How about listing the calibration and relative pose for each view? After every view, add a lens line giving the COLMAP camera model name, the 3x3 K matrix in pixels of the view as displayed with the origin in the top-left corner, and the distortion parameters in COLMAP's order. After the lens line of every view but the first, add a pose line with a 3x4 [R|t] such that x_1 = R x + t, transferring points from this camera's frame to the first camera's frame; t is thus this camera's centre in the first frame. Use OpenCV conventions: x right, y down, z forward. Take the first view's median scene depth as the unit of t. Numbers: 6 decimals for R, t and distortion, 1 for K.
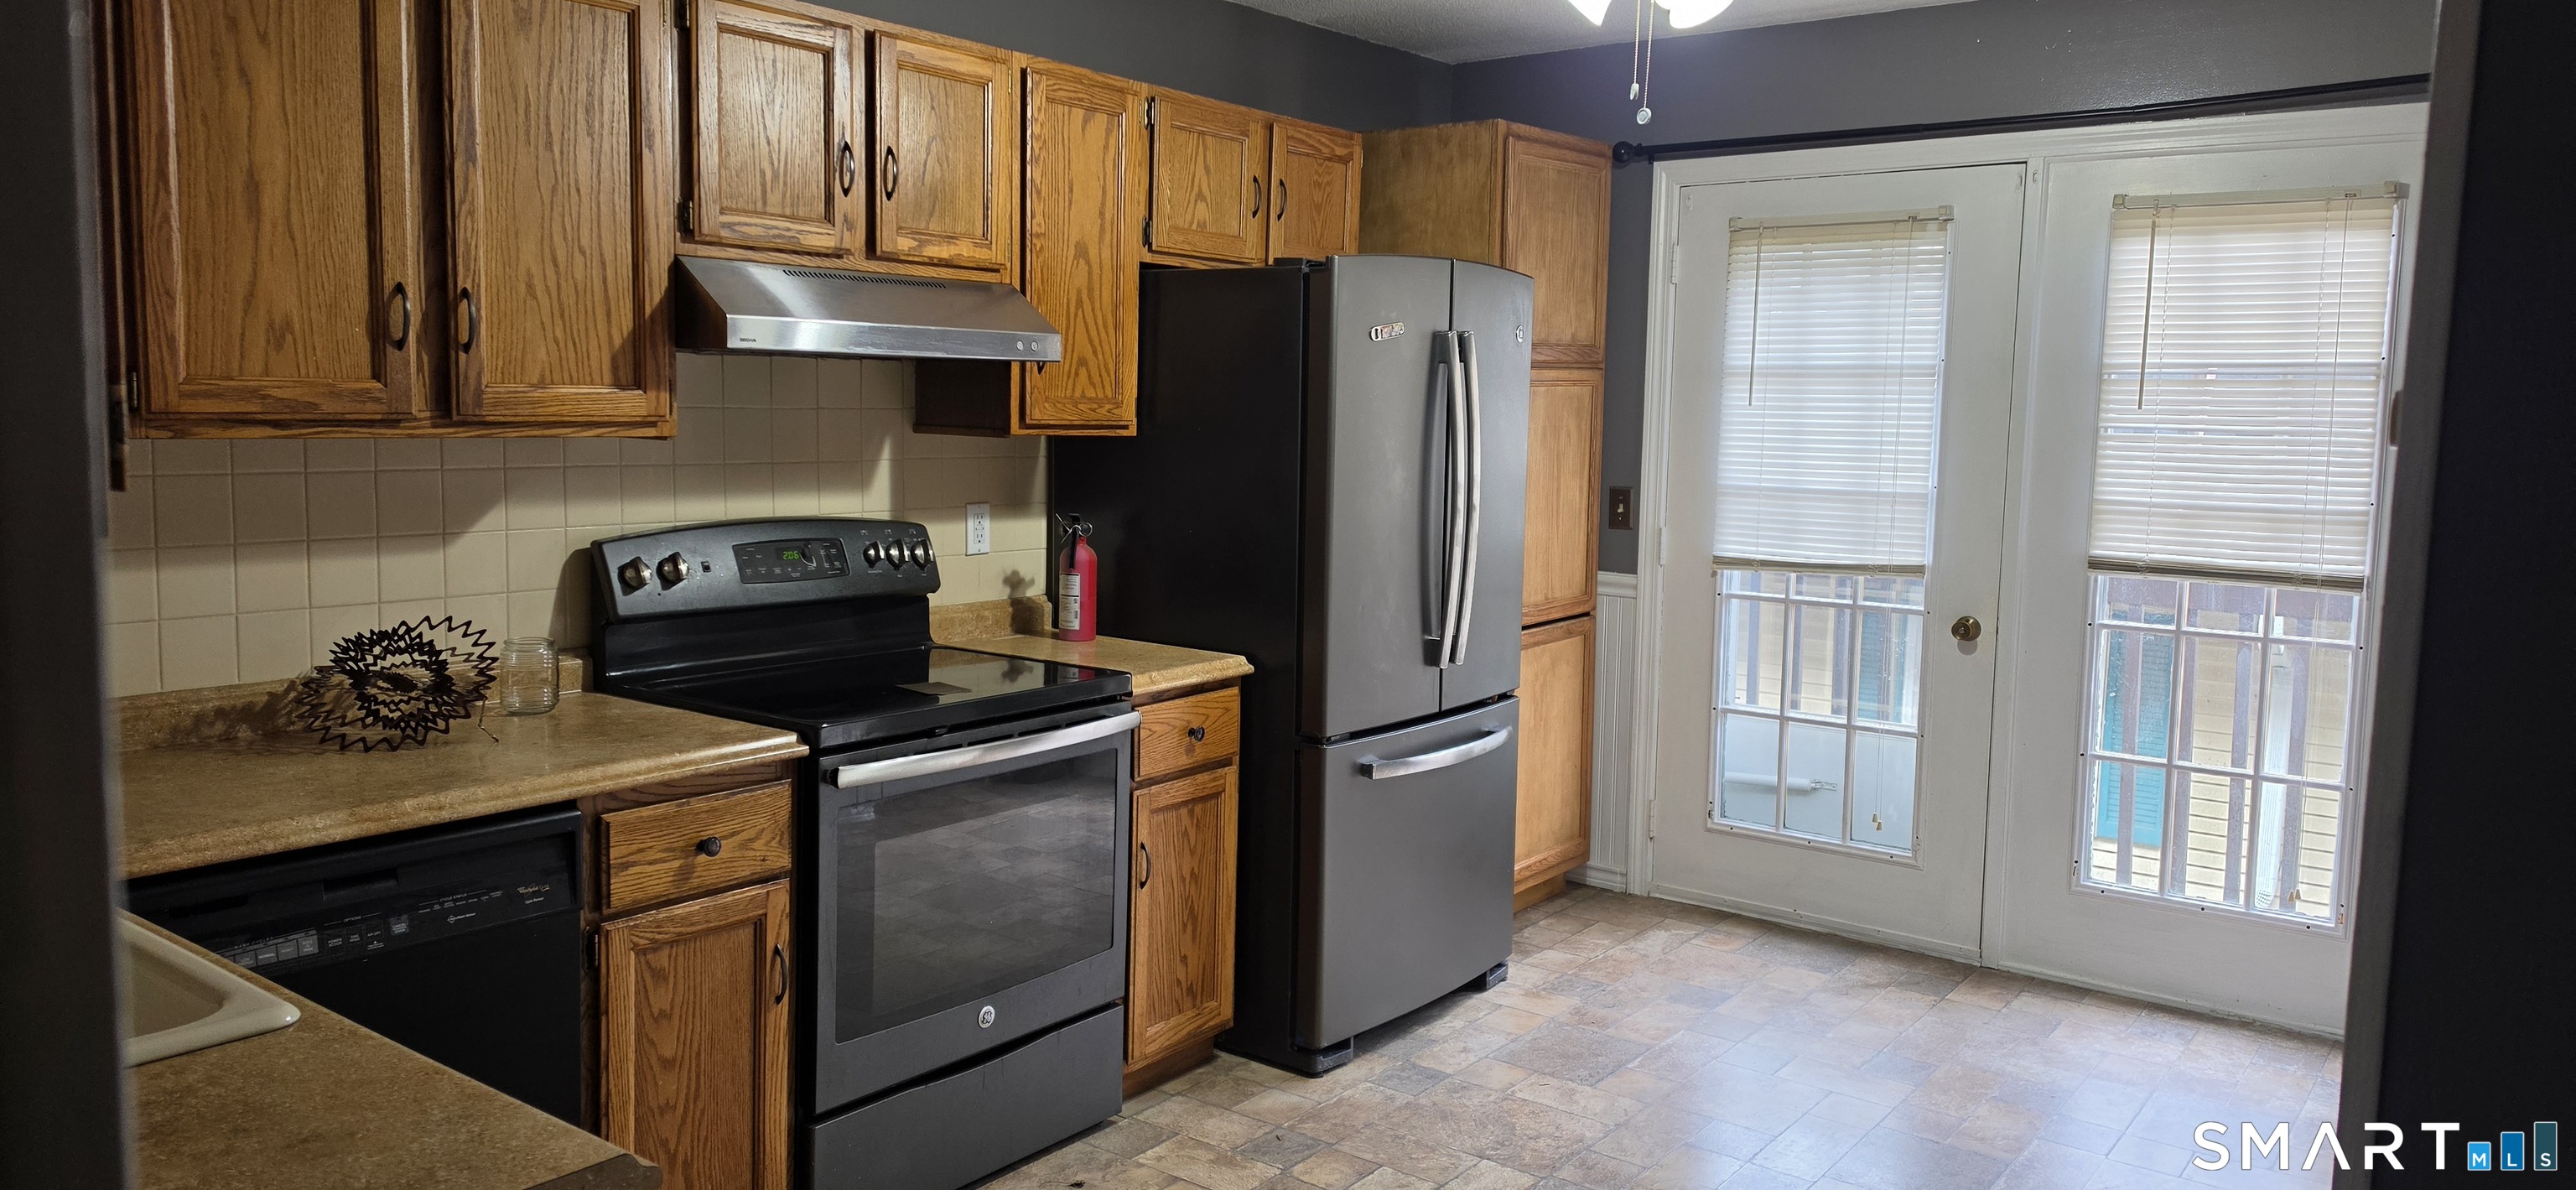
lens RADIAL K [[1751.7, 0, 1288.9], [0, 1751.7, 539.1], [0, 0, 1]] dist [0.003616, -0.000299]
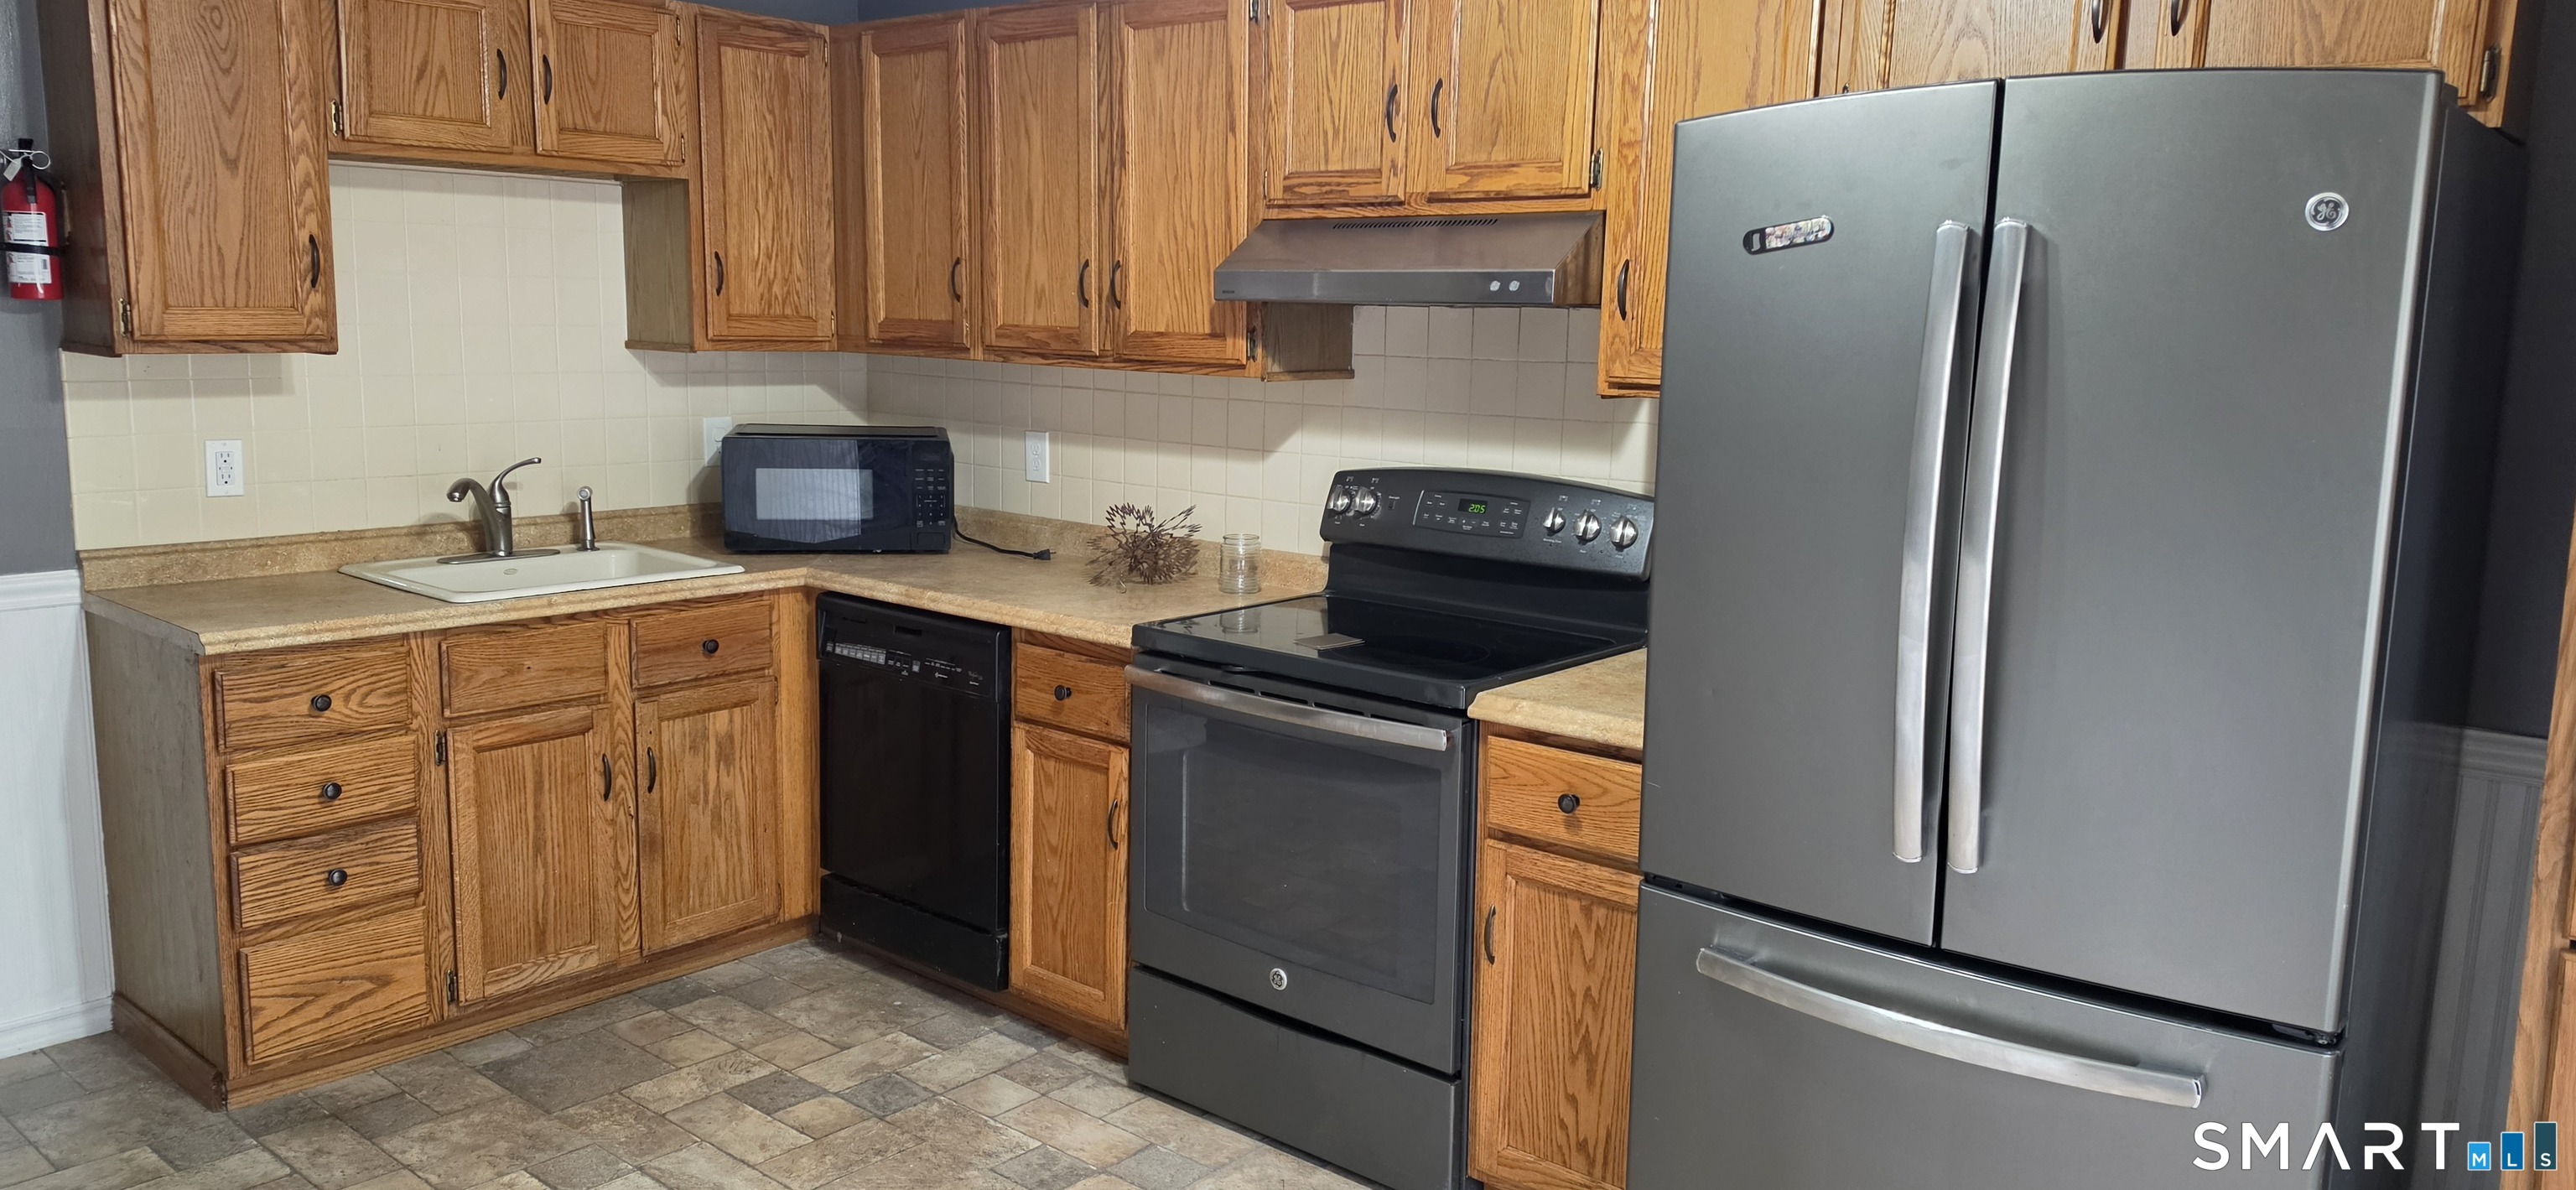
lens RADIAL K [[1756.7, 0, 1290.9], [0, 1756.7, 584.1], [0, 0, 1]] dist [0.066024, 0.000378]
pose [[-0.056928, 0.127014, -0.990266, 0.826713], [-0.107512, 0.985327, 0.132561, -0.081208], [0.992573, 0.114012, -0.042437, 1.093584]]
